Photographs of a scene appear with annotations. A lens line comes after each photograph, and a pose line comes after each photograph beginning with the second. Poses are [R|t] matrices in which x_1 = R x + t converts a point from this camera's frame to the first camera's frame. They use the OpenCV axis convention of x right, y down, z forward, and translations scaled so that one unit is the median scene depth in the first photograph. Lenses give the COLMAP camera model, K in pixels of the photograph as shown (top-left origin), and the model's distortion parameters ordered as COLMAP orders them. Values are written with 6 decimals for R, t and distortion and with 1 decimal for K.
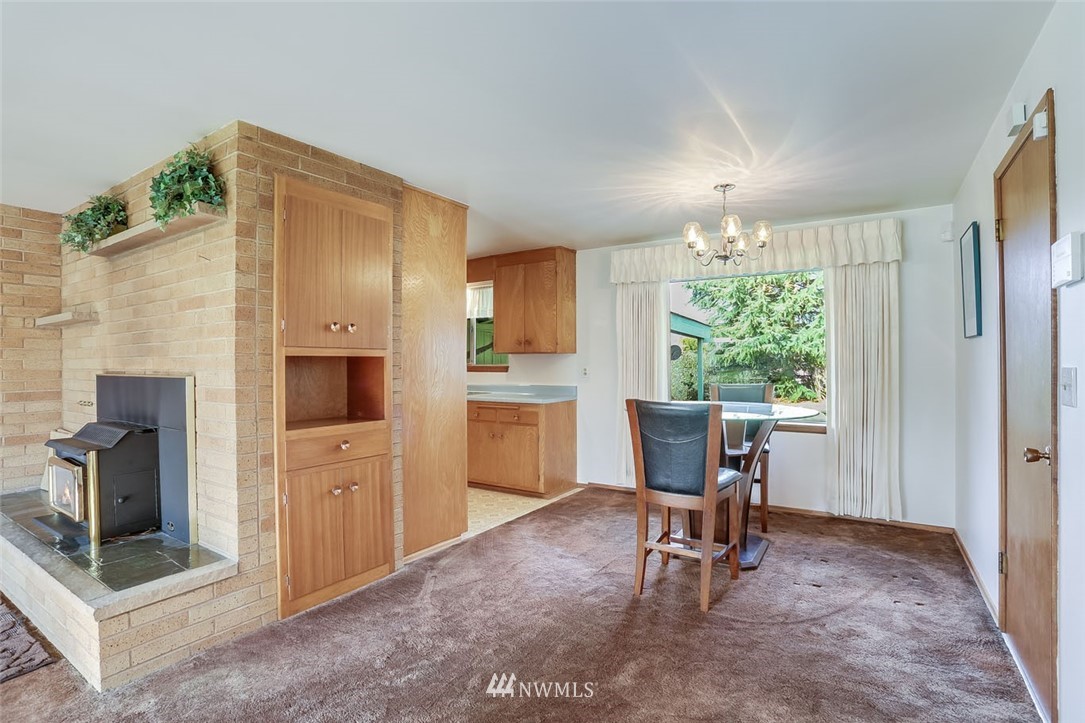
lens RADIAL K [[530.8, 0, 540.5], [0, 530.8, 362.3], [0, 0, 1]] dist [-0.074942, 0.027775]
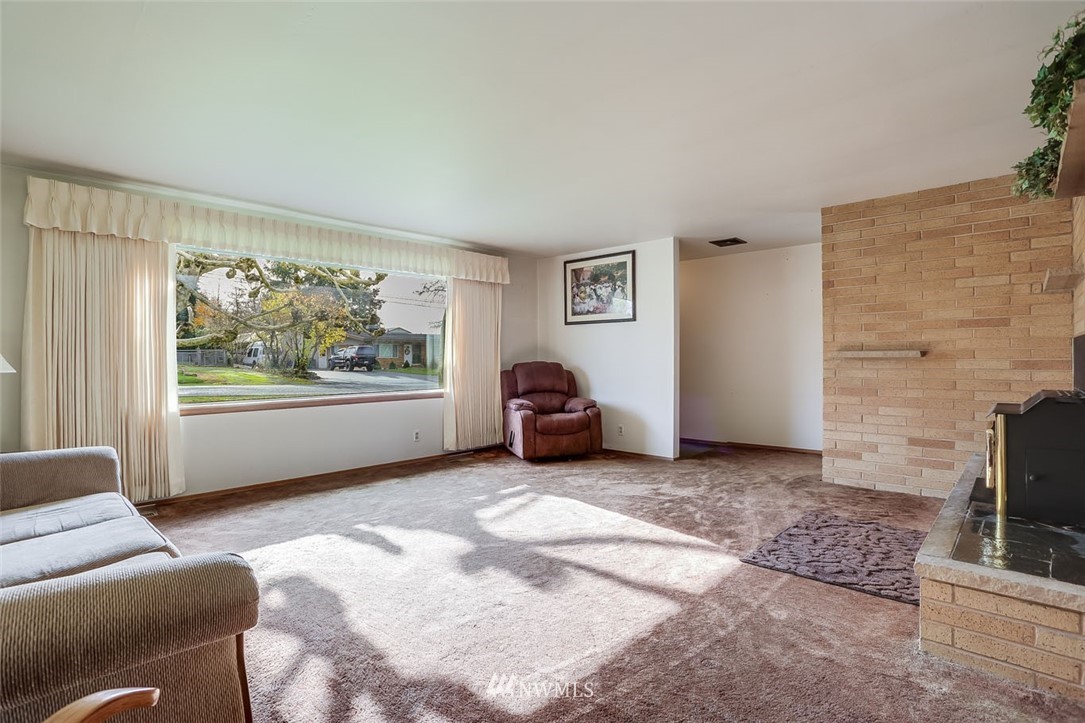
lens RADIAL K [[530.8, 0, 540.5], [0, 530.8, 362.3], [0, 0, 1]] dist [-0.074942, 0.027775]
pose [[-0.191410, 0.014618, -0.981401, 0.123432], [0.006363, 0.999887, 0.013652, 0.045243], [0.981490, -0.003632, -0.191481, 0.262922]]
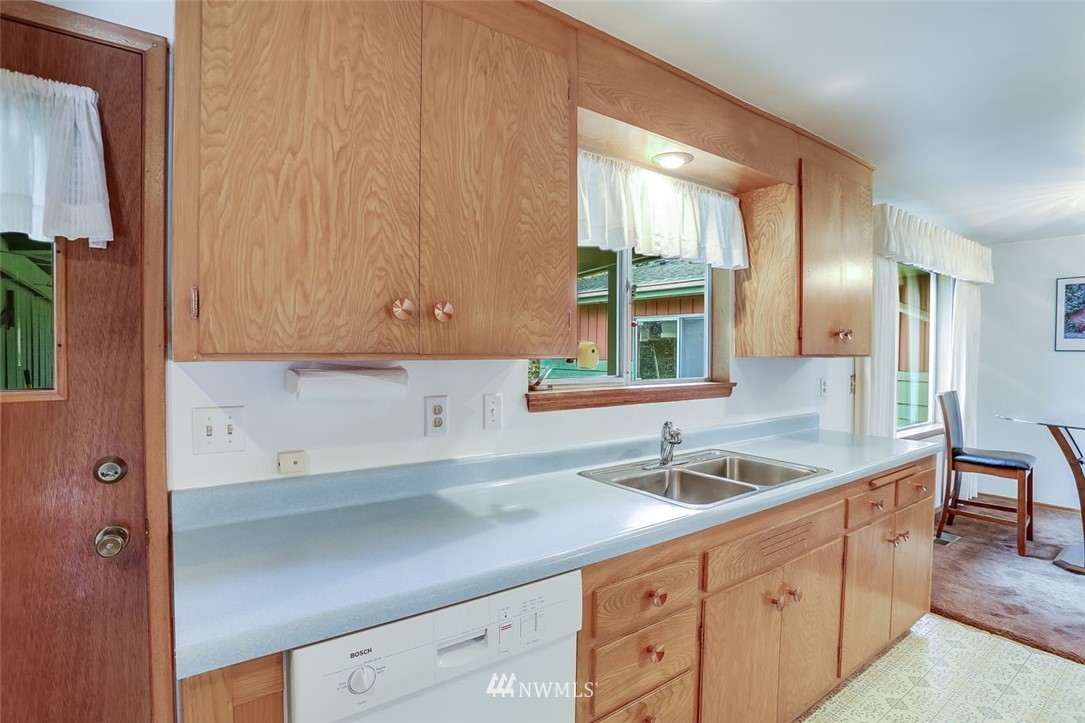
lens RADIAL K [[548.2, 0, 542.5], [0, 548.2, 361.5], [0, 0, 1]] dist [-0.056125, -0.000522]
pose [[0.357421, -0.011206, 0.933876, -0.871254], [-0.010819, 0.999811, 0.016138, -0.028166], [-0.933881, -0.015872, 0.357233, 1.620204]]
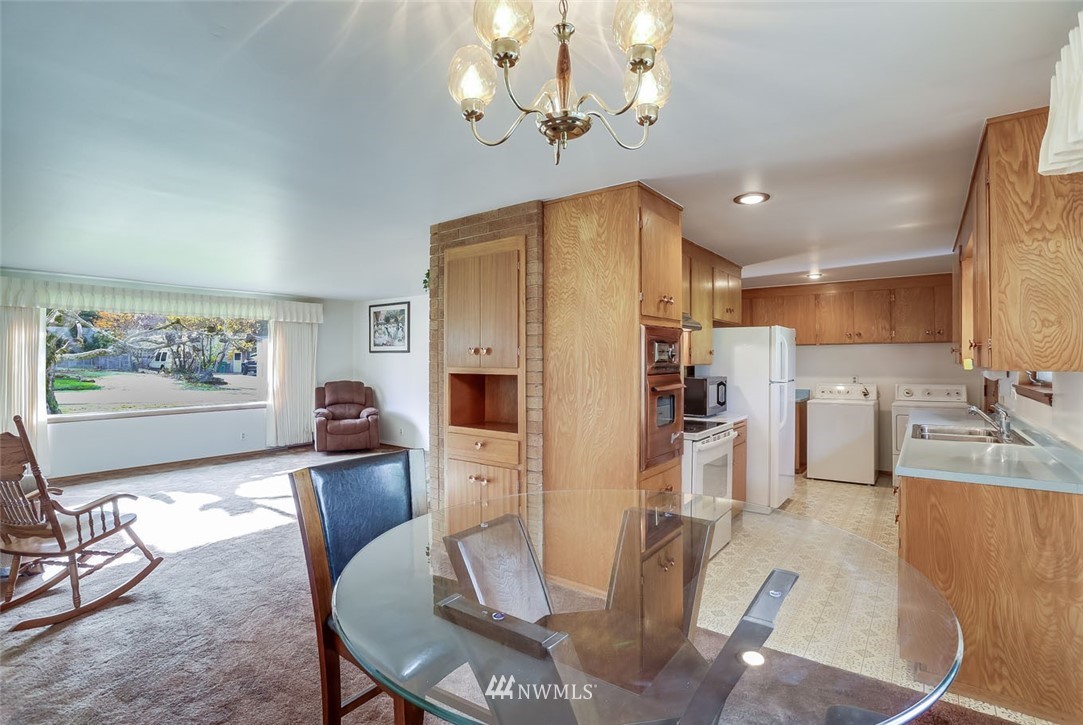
lens RADIAL K [[531.5, 0, 541.5], [0, 531.5, 362.5], [0, 0, 1]] dist [-0.072474, 0.028486]
pose [[-0.074539, 0.010548, -0.997162, 0.690012], [0.000080, 0.999944, 0.010572, -0.041151], [0.997218, 0.000708, -0.074536, 0.981950]]
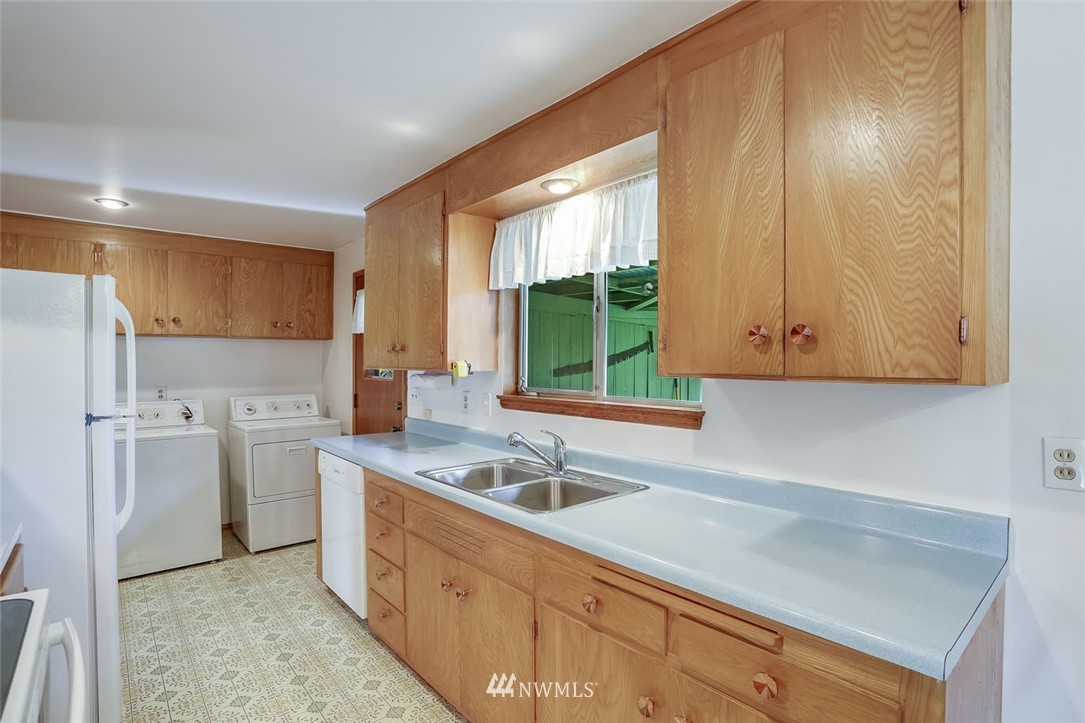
lens RADIAL K [[528.5, 0, 538.1], [0, 528.5, 377.5], [0, 0, 1]] dist [-0.065423, 0.029380]
pose [[0.957014, 0.016781, -0.289557, -0.105905], [-0.008825, 0.999547, 0.028760, -0.036459], [0.289908, -0.024969, 0.956729, 1.106949]]
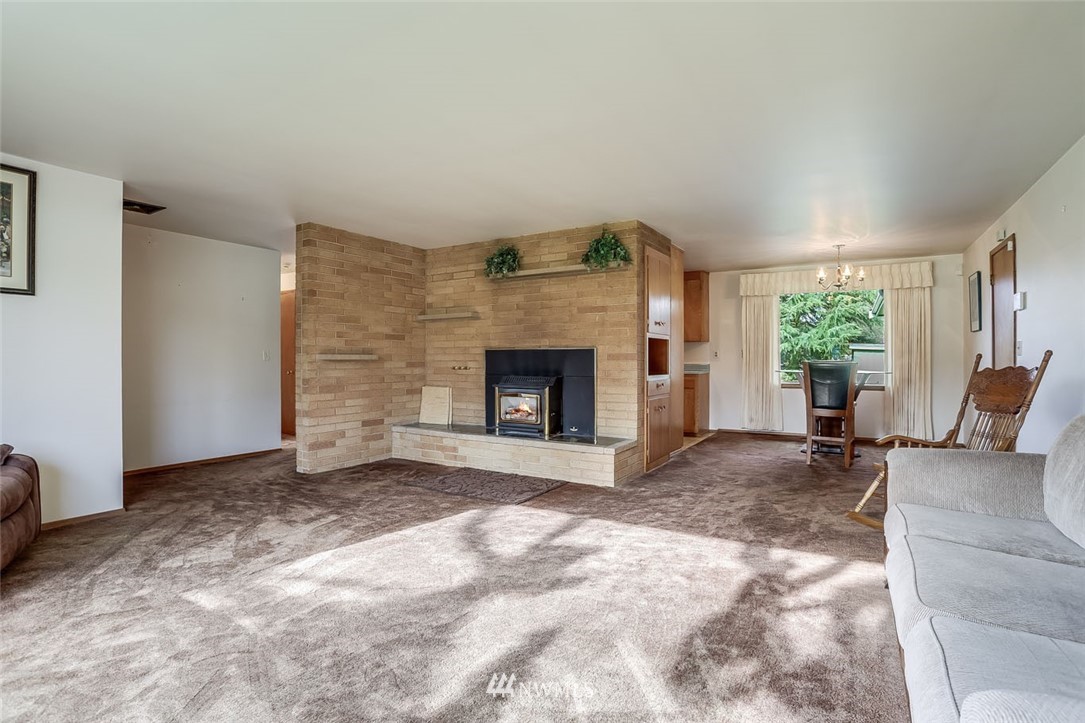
lens RADIAL K [[532.5, 0, 542.5], [0, 532.5, 361.5], [0, 0, 1]] dist [-0.072474, 0.028486]
pose [[0.999572, 0.004101, 0.028952, -0.673763], [-0.004212, 0.999984, 0.003776, 0.052026], [-0.028936, -0.003897, 0.999574, -0.705023]]
